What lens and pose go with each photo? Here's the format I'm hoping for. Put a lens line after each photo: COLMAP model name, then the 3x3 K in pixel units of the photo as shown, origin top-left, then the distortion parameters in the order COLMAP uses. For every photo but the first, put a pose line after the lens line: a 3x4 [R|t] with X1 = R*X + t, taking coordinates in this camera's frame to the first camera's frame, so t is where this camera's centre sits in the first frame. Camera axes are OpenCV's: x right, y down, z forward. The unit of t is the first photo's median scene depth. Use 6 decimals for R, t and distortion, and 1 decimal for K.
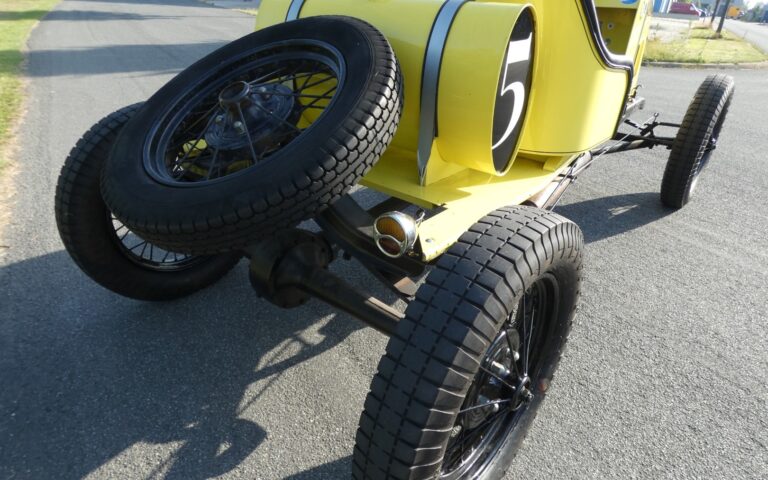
lens RADIAL K [[473.8, 0, 384.0], [0, 473.8, 240.0], [0, 0, 1]] dist [-0.004343, 0.001186]
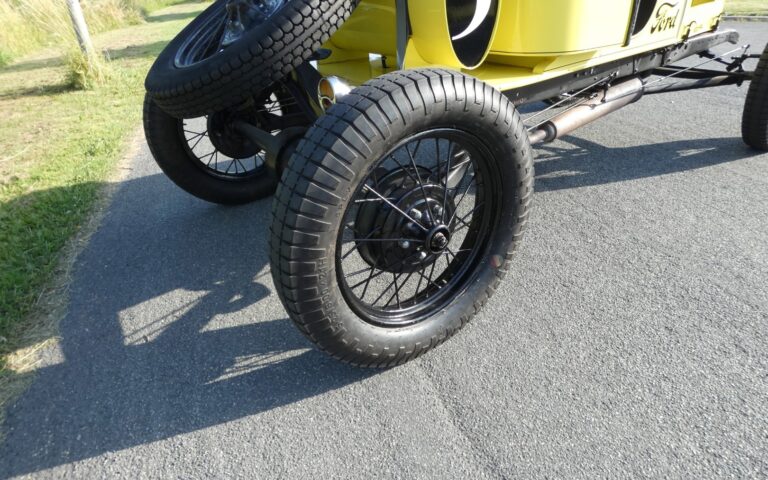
lens RADIAL K [[473.8, 0, 384.0], [0, 473.8, 240.0], [0, 0, 1]] dist [-0.004343, 0.001186]
pose [[0.962384, 0.053239, -0.266426, 0.363647], [-0.048592, 0.998530, 0.024010, 0.236576], [0.267313, -0.010161, 0.963556, -0.101821]]
